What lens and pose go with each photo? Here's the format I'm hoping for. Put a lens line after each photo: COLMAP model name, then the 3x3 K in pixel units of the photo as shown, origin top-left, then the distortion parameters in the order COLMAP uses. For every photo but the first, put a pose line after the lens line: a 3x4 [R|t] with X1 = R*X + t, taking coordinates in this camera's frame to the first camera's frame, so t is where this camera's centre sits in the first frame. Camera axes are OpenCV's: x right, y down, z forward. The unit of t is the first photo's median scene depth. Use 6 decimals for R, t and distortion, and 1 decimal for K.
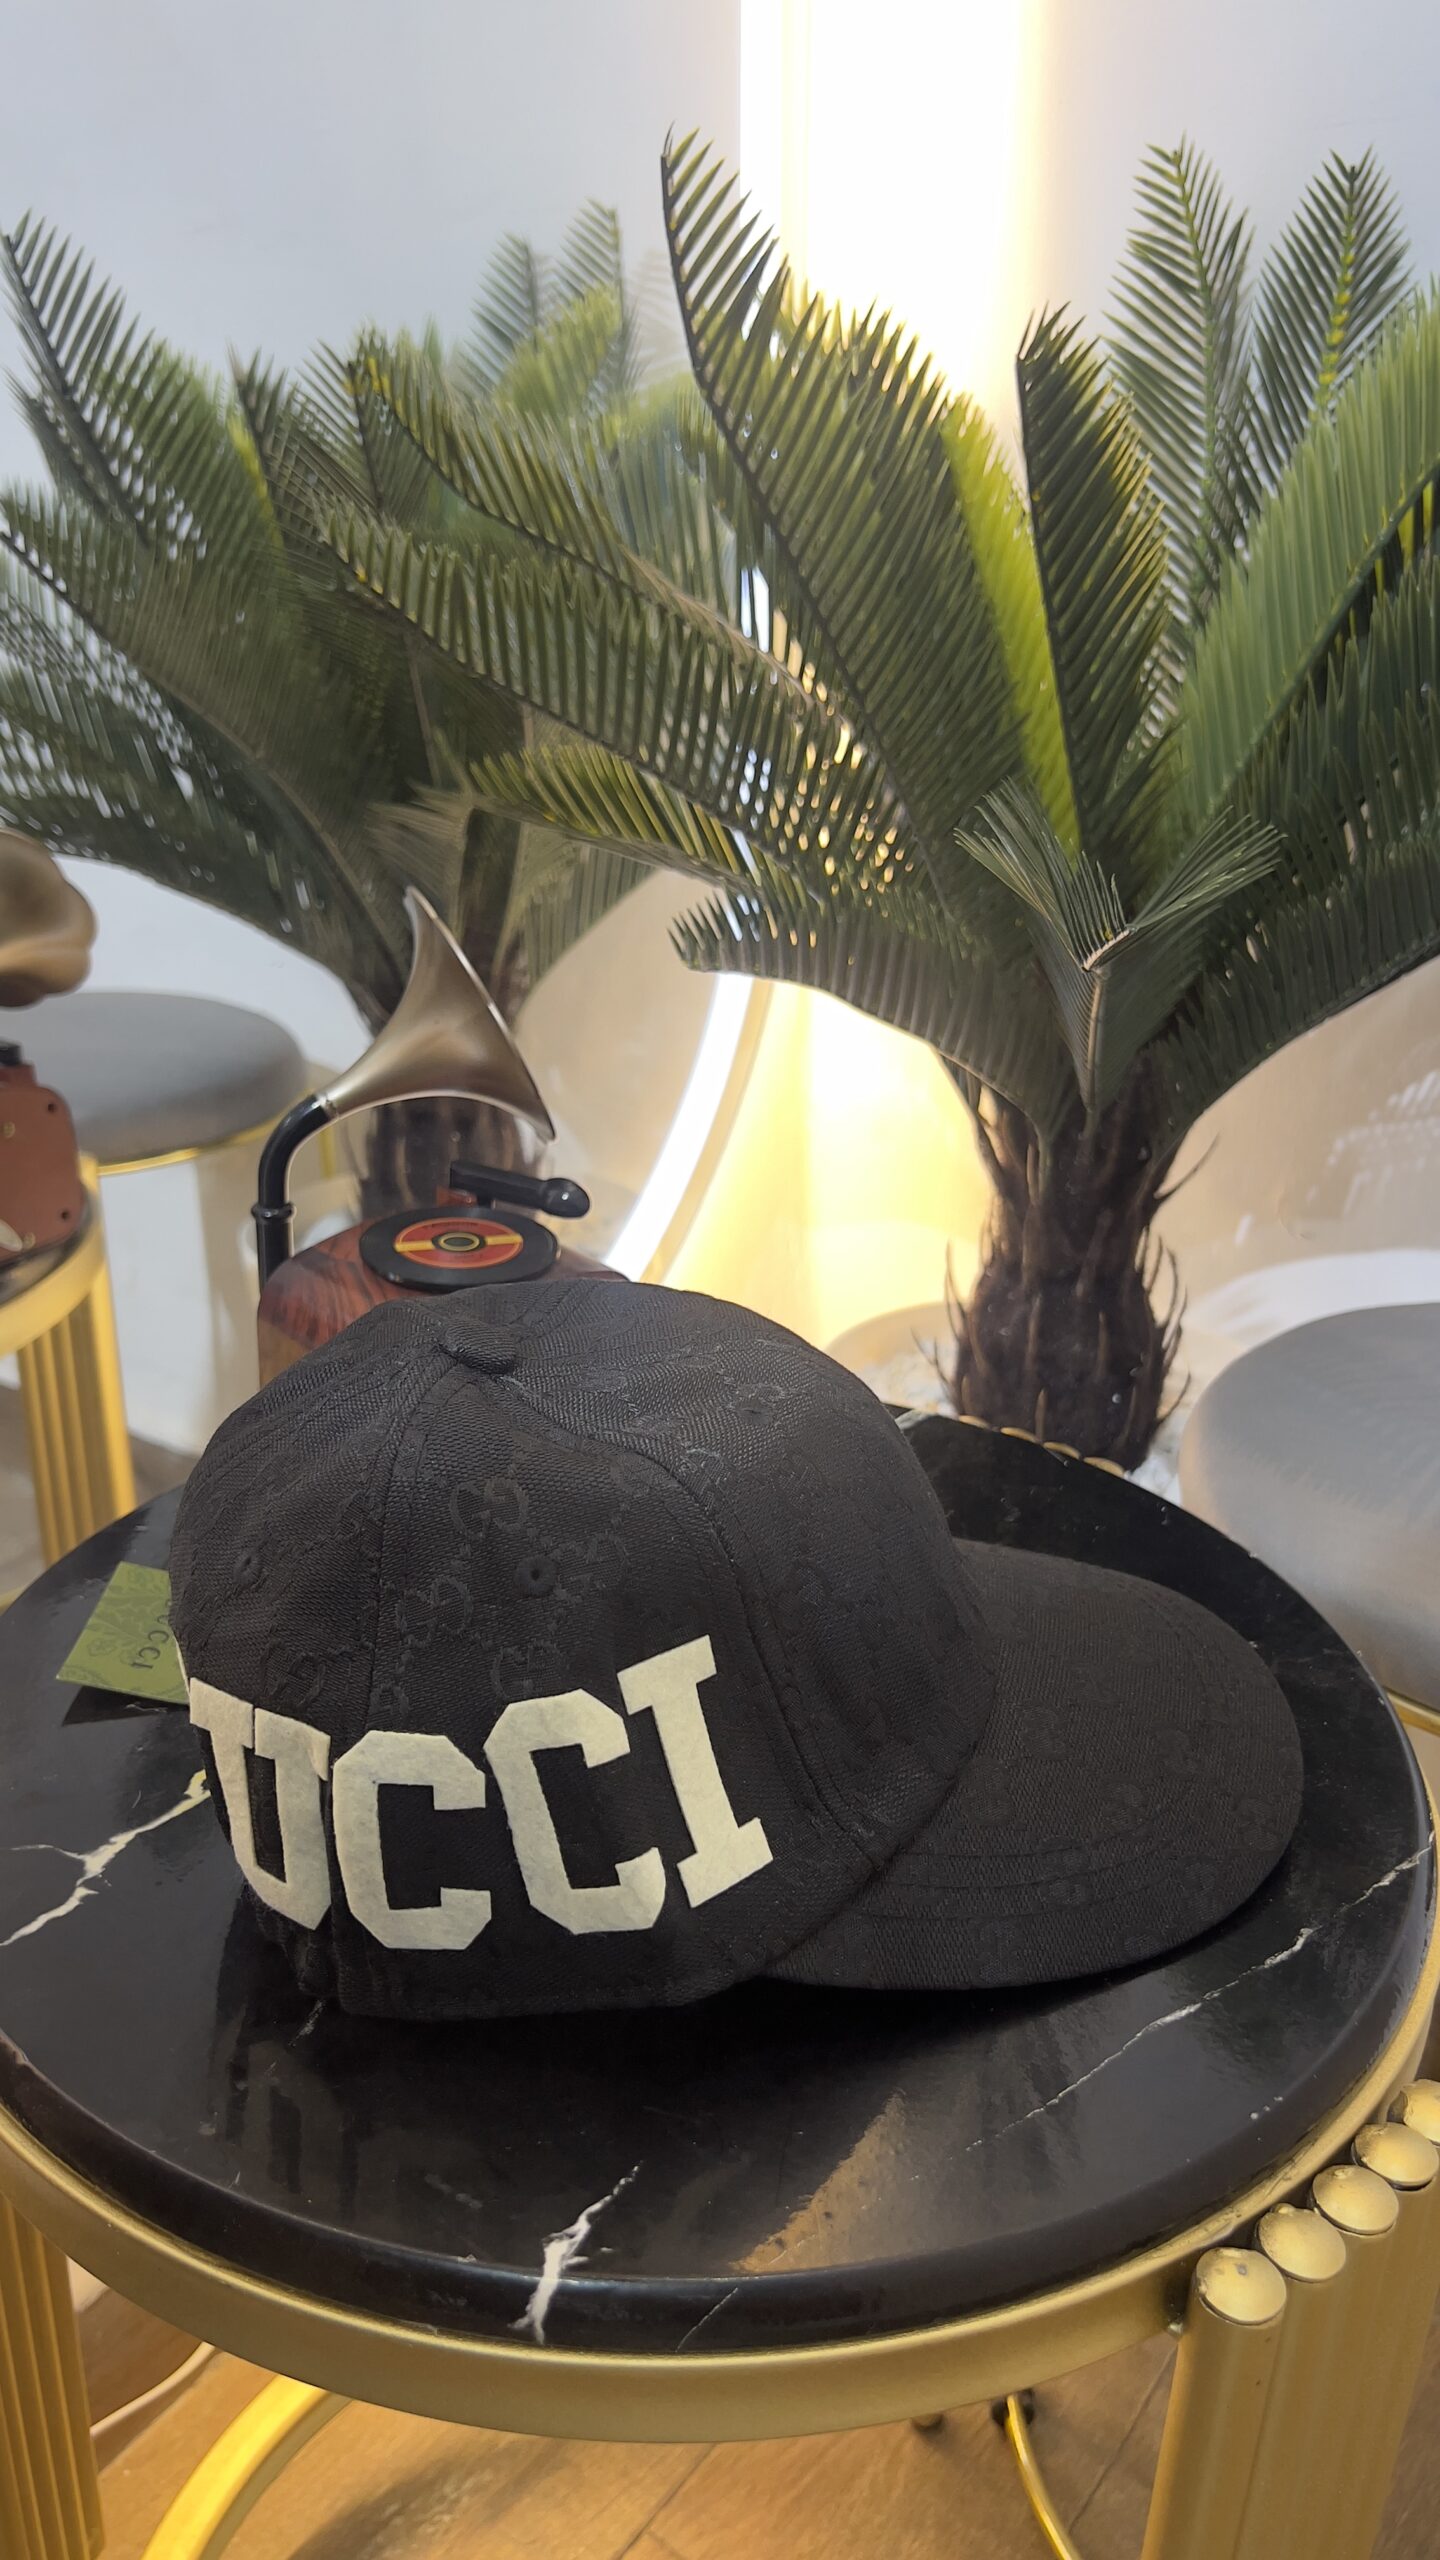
lens RADIAL K [[1968.2, 0, 705.6], [0, 1968.2, 1298.6], [0, 0, 1]] dist [0.026794, -0.041288]
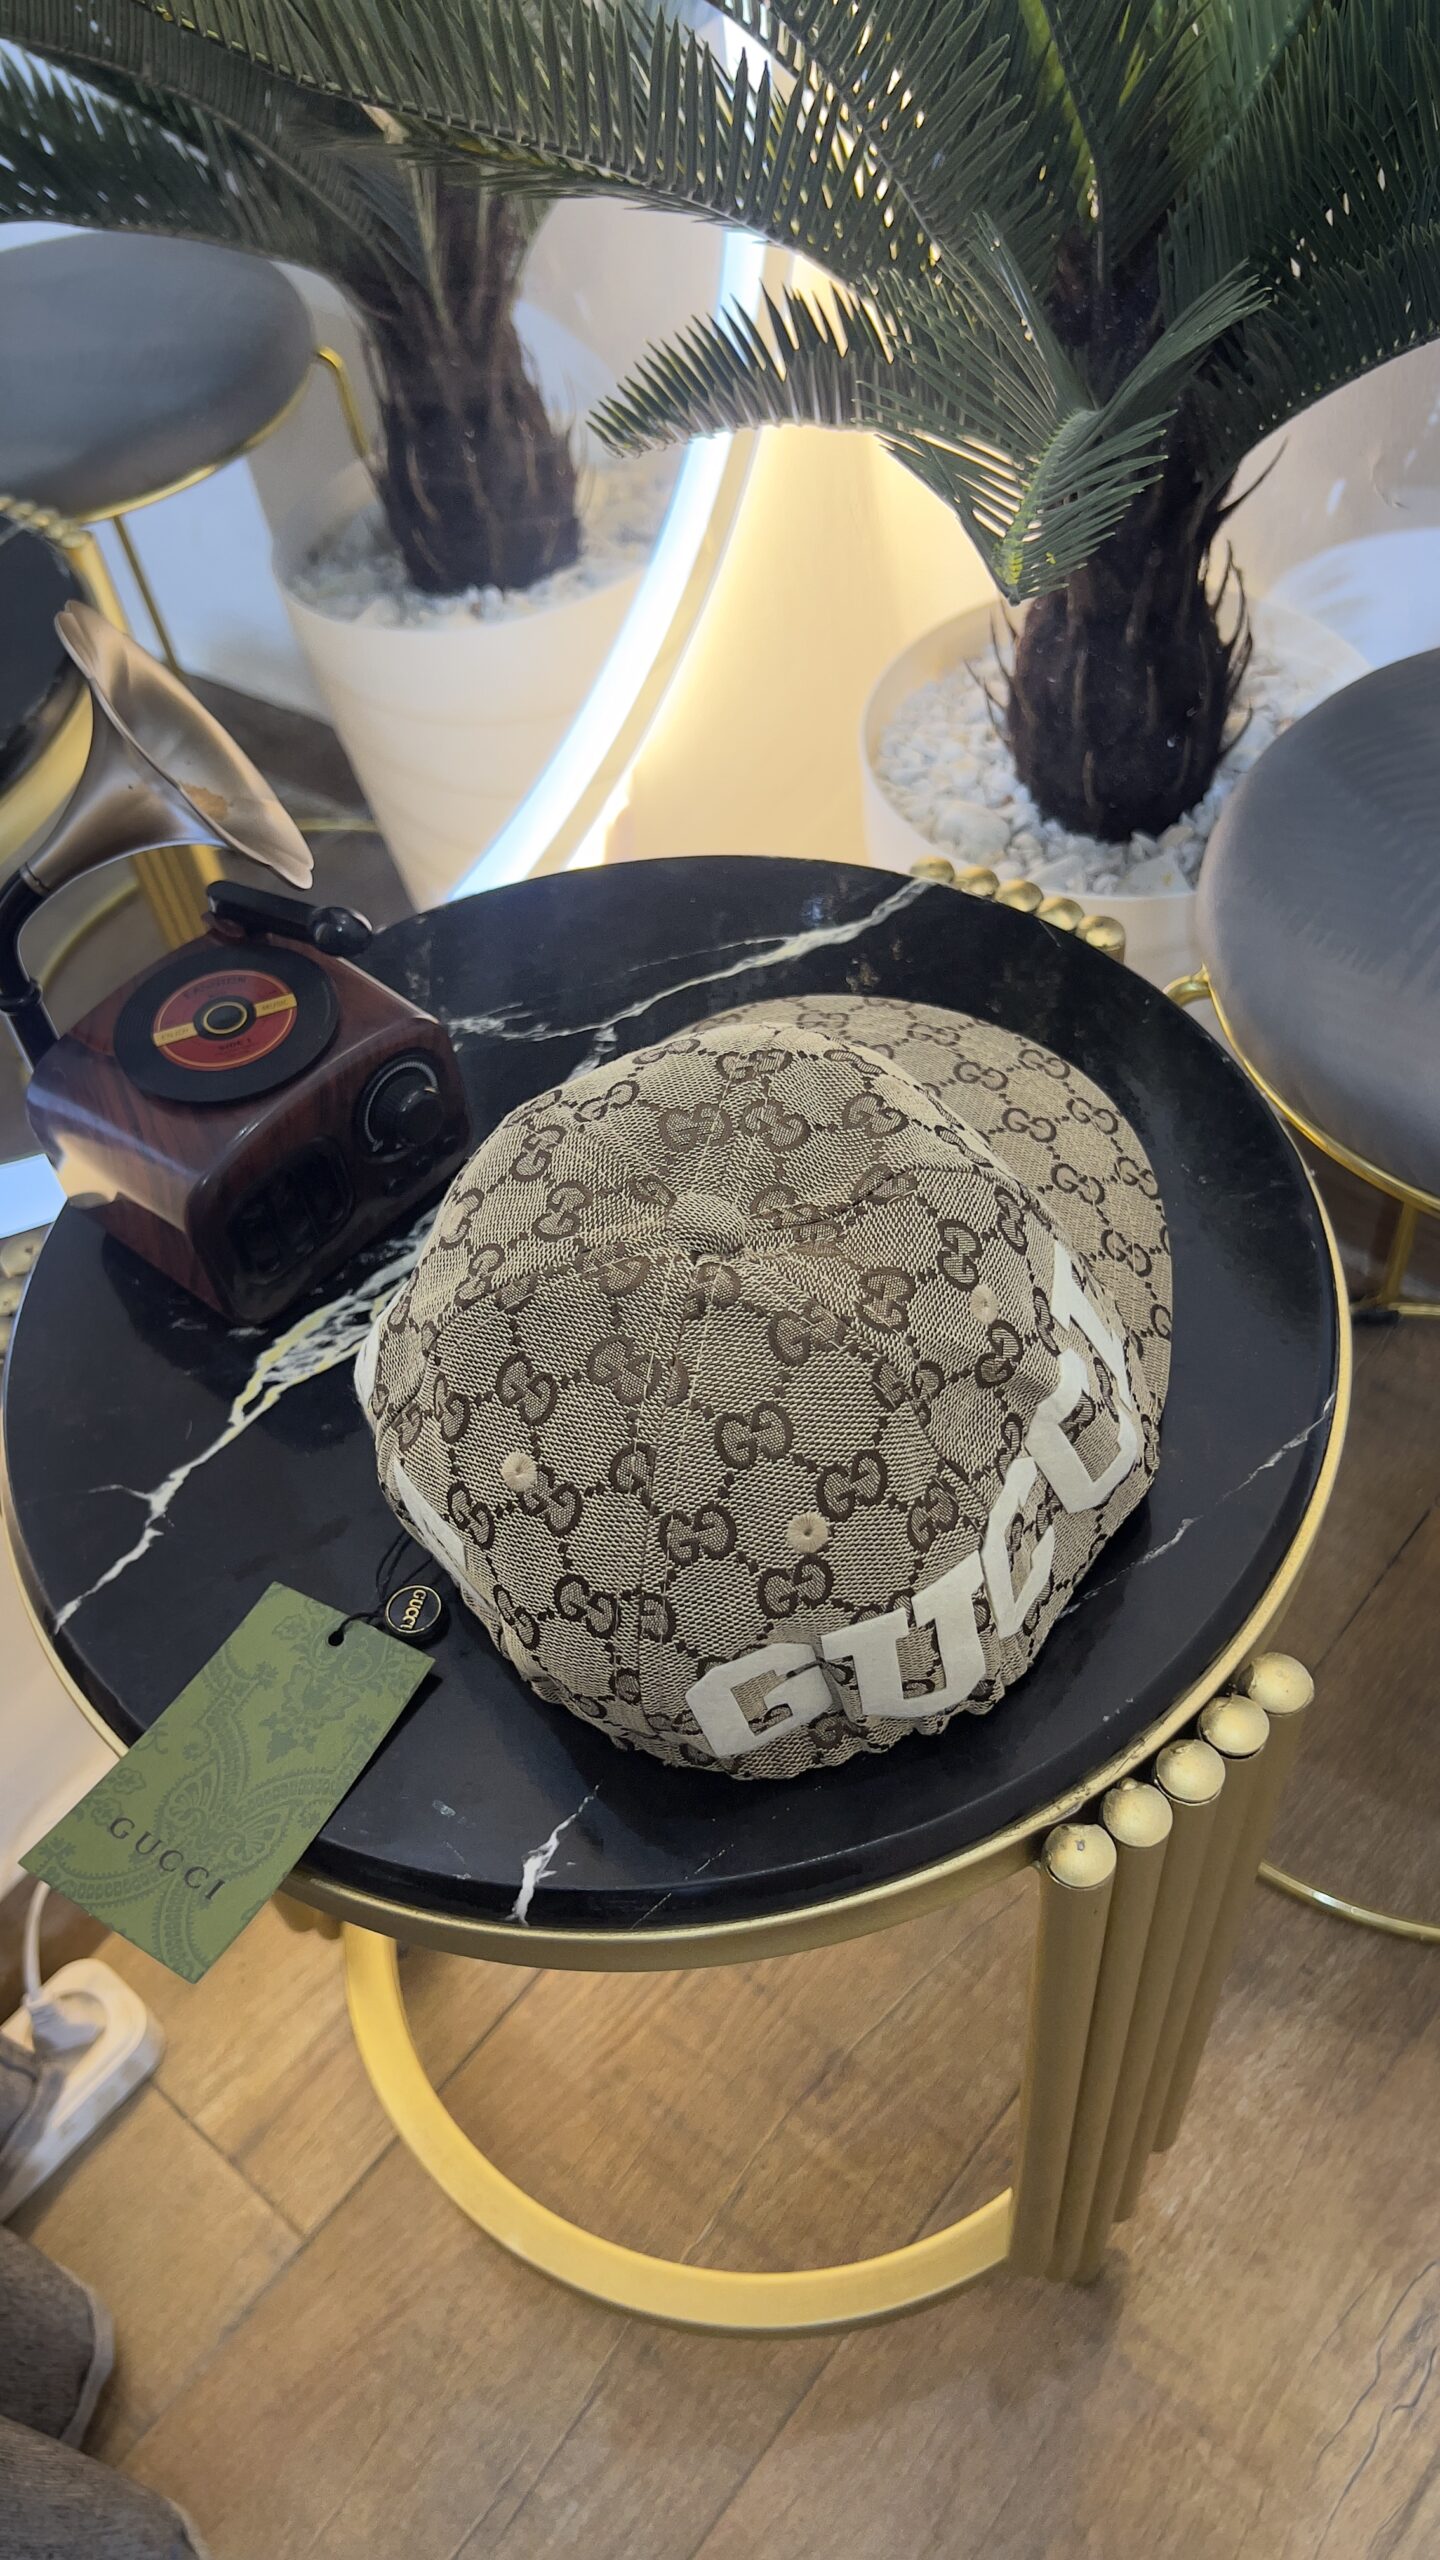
lens RADIAL K [[1968.2, 0, 744.2], [0, 1968.2, 1296.2], [0, 0, 1]] dist [0.026794, -0.041288]
pose [[0.993284, -0.052318, -0.103200, 0.093324], [0.094812, 0.879267, 0.466799, -0.189658], [0.066318, -0.473448, 0.878322, 0.023340]]
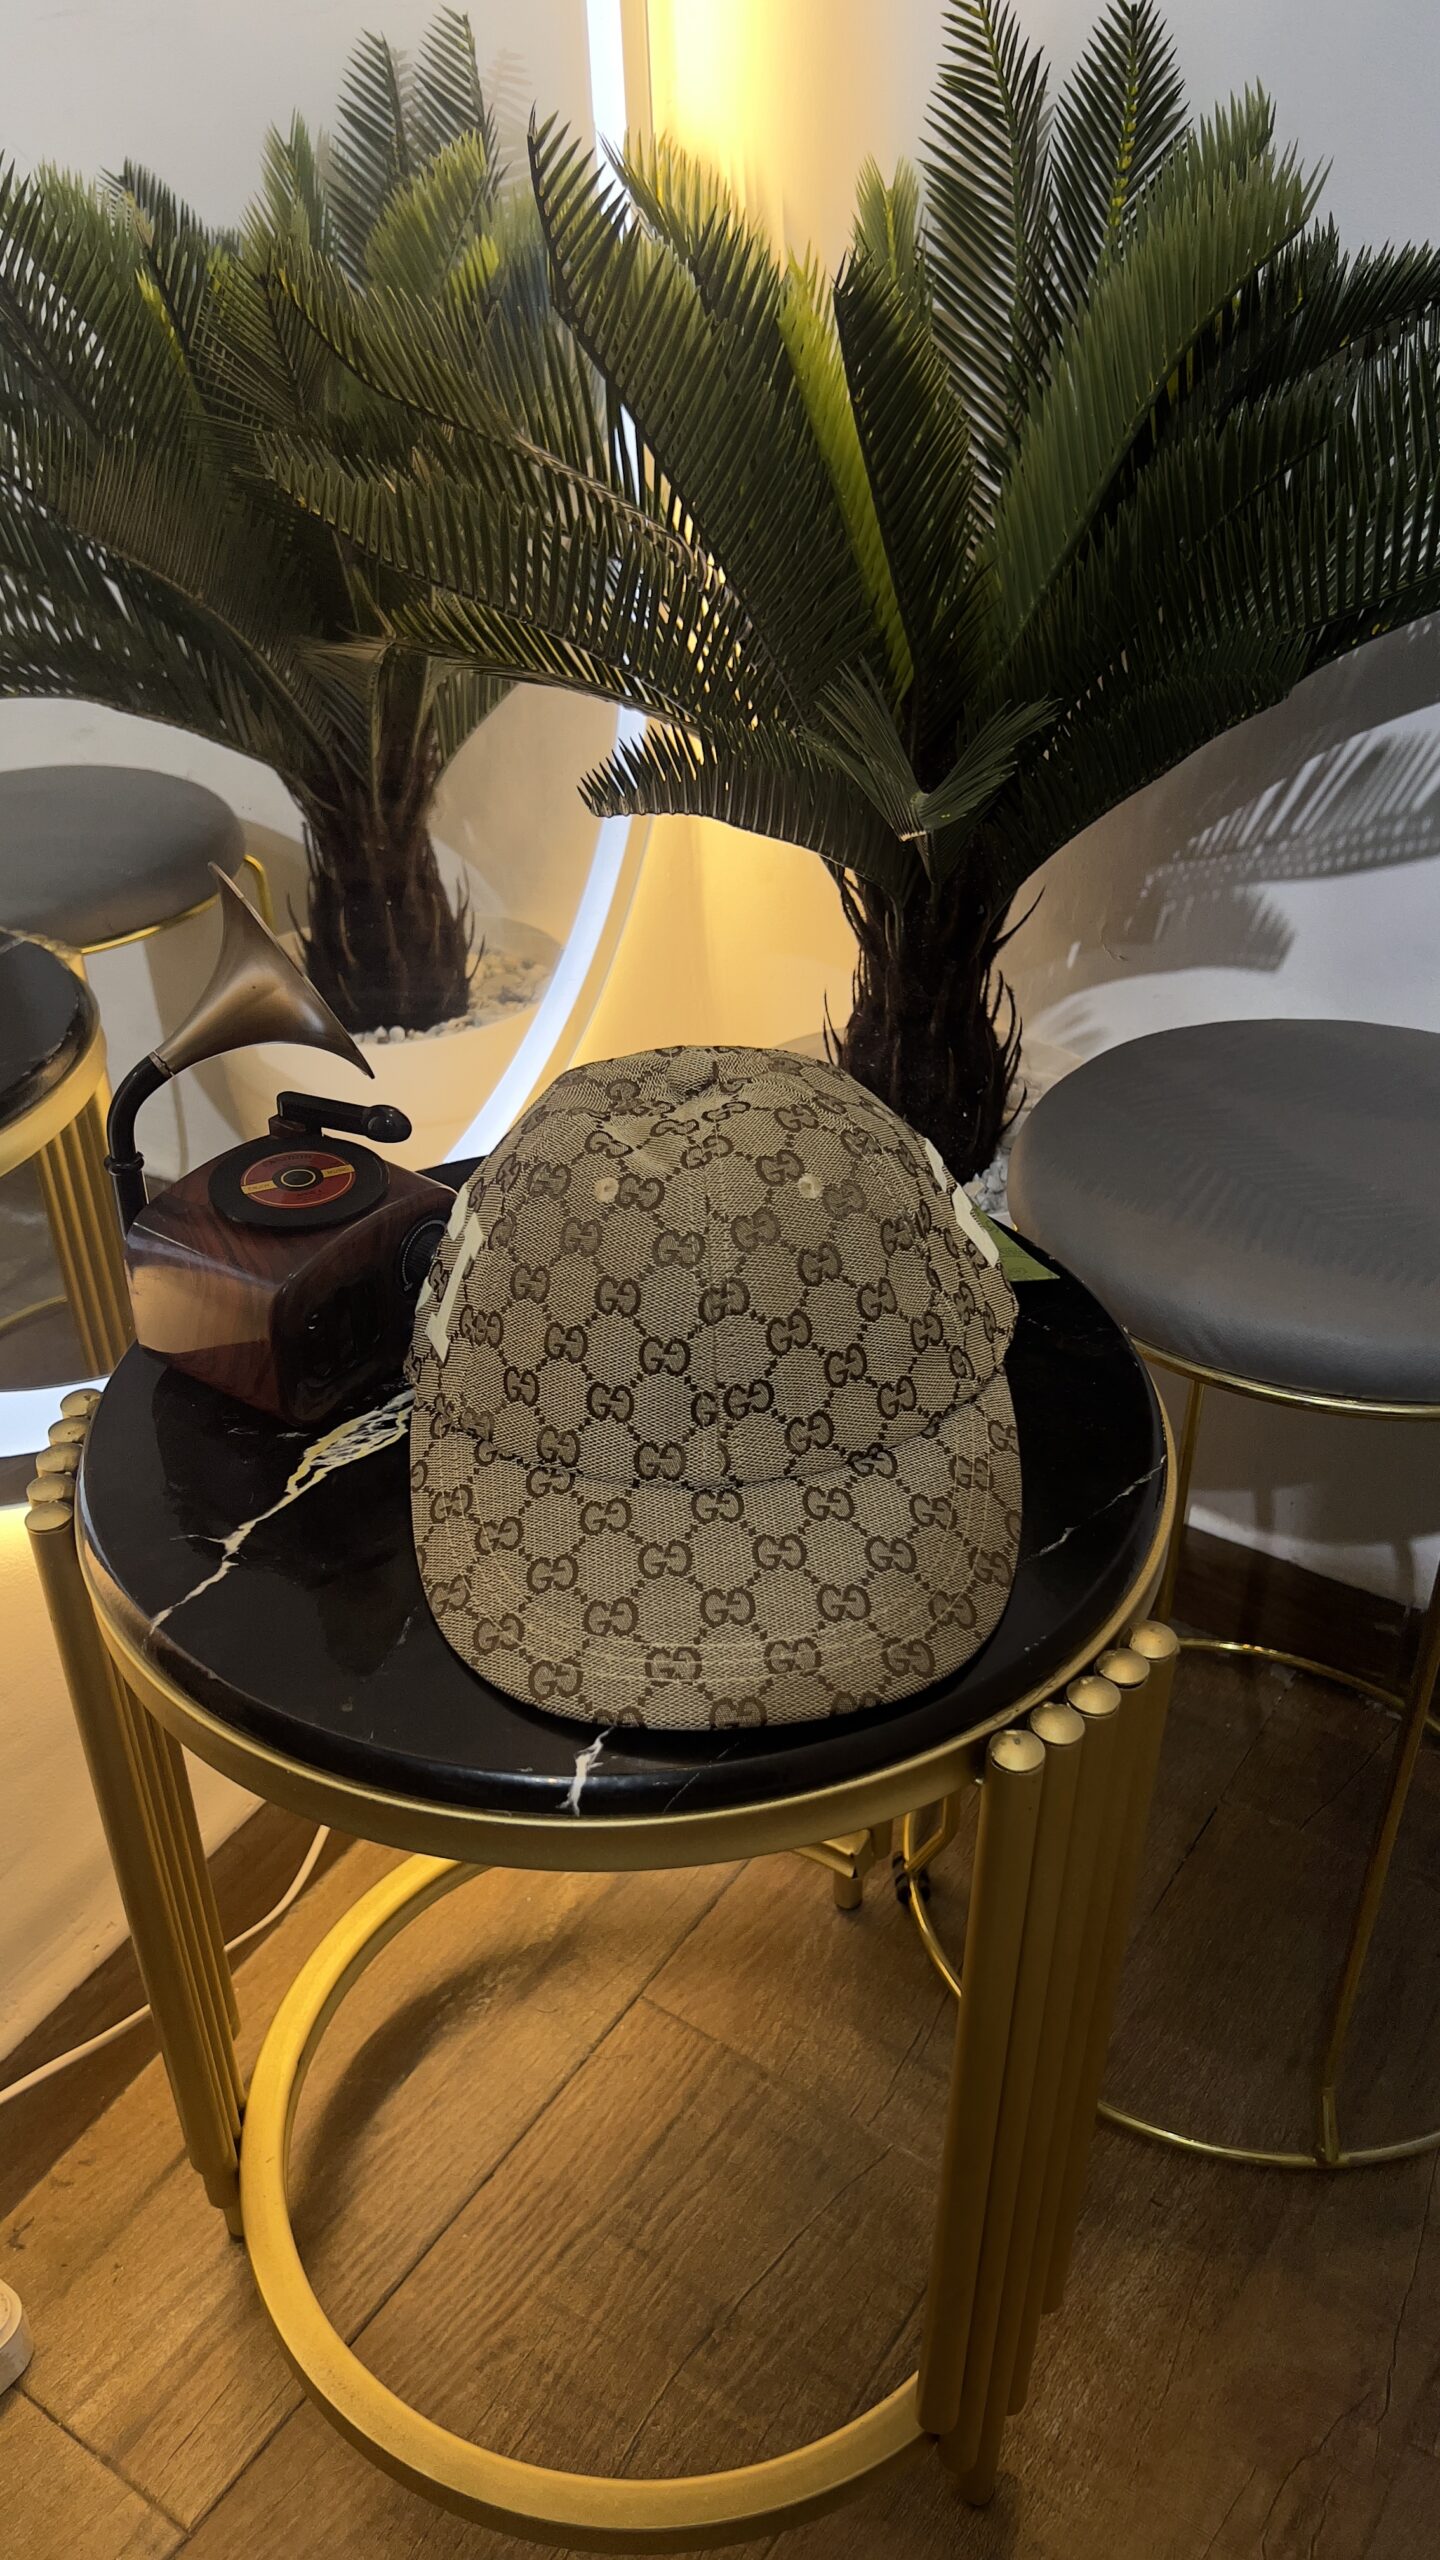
lens RADIAL K [[1968.2, 0, 708.2], [0, 1968.2, 1303.7], [0, 0, 1]] dist [0.026794, -0.041288]
pose [[0.996949, -0.066820, 0.040347, -0.006770], [0.058313, 0.981179, 0.184088, -0.070186], [-0.051888, -0.181173, 0.982081, -0.212388]]
